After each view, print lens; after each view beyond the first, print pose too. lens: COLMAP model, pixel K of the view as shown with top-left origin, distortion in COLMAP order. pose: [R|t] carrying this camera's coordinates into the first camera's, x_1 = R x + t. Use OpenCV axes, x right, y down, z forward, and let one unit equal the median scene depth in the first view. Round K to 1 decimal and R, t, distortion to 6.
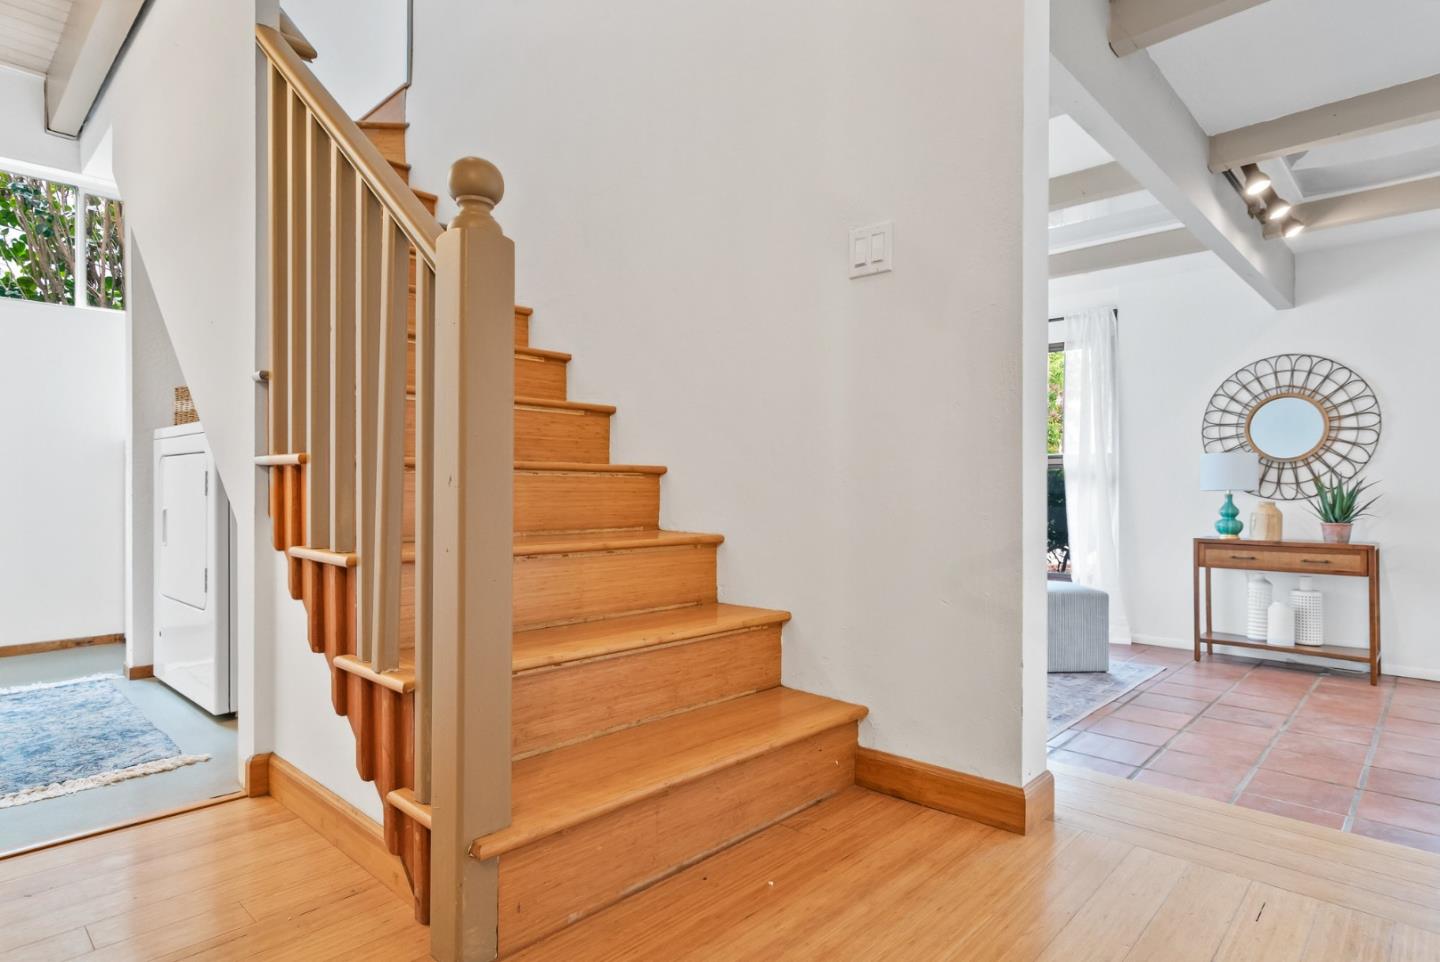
lens RADIAL K [[773.2, 0, 718.3], [0, 773.2, 492.5], [0, 0, 1]] dist [0.003811, -0.002631]
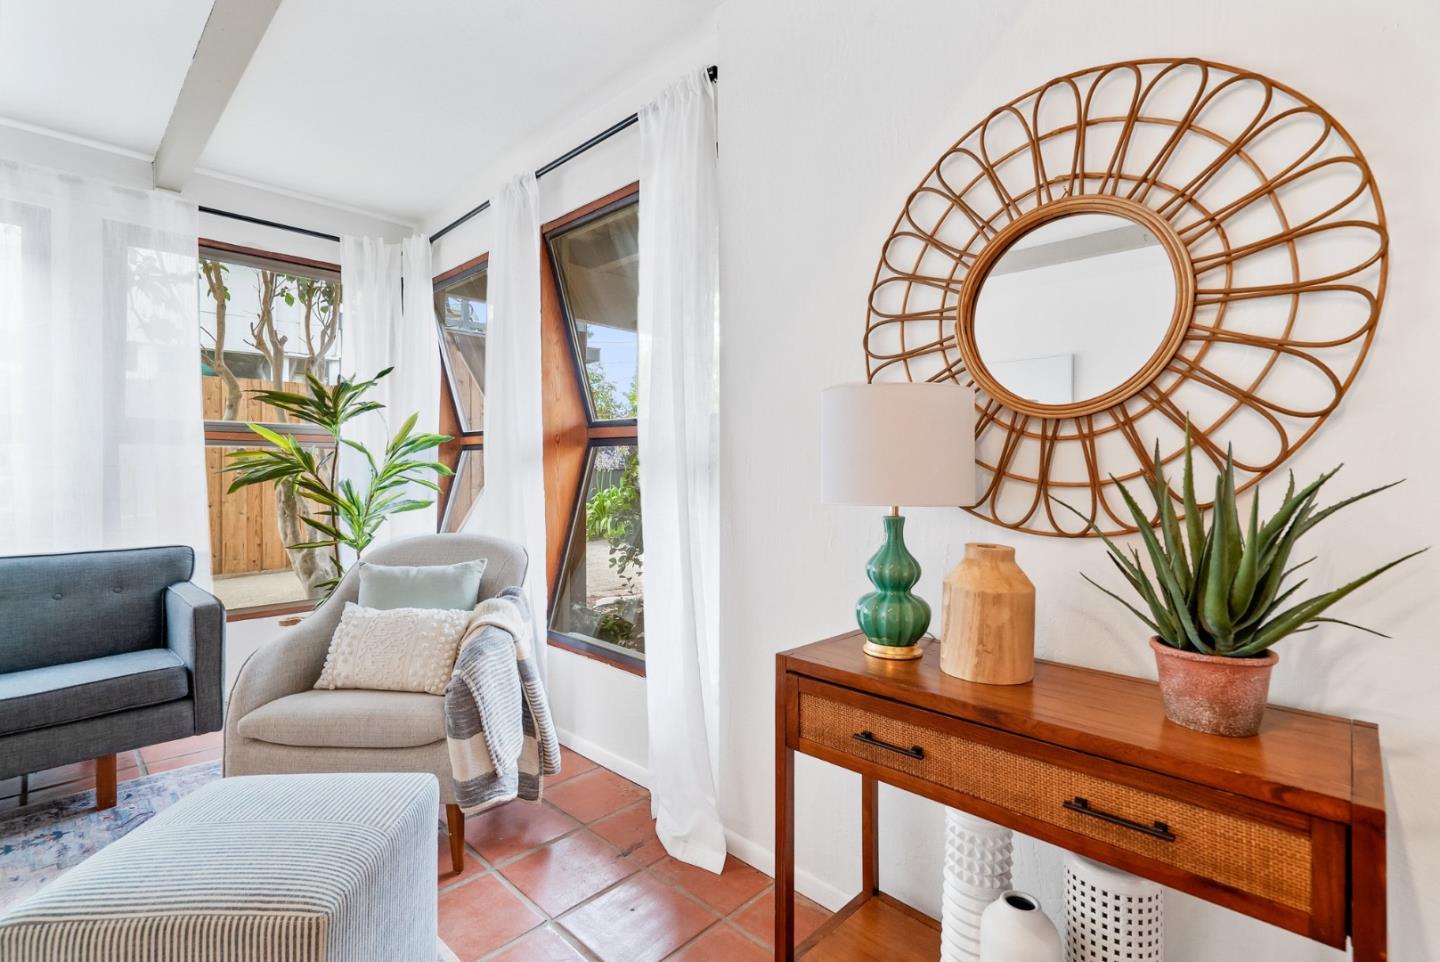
lens RADIAL K [[662.3, 0, 721.6], [0, 662.3, 468.7], [0, 0, 1]] dist [-0.000098, 0.002557]
pose [[0.999946, -0.001271, -0.010275, 0.612315], [0.001282, 0.999999, 0.001123, -0.019265], [0.010274, -0.001136, 0.999947, 0.746836]]
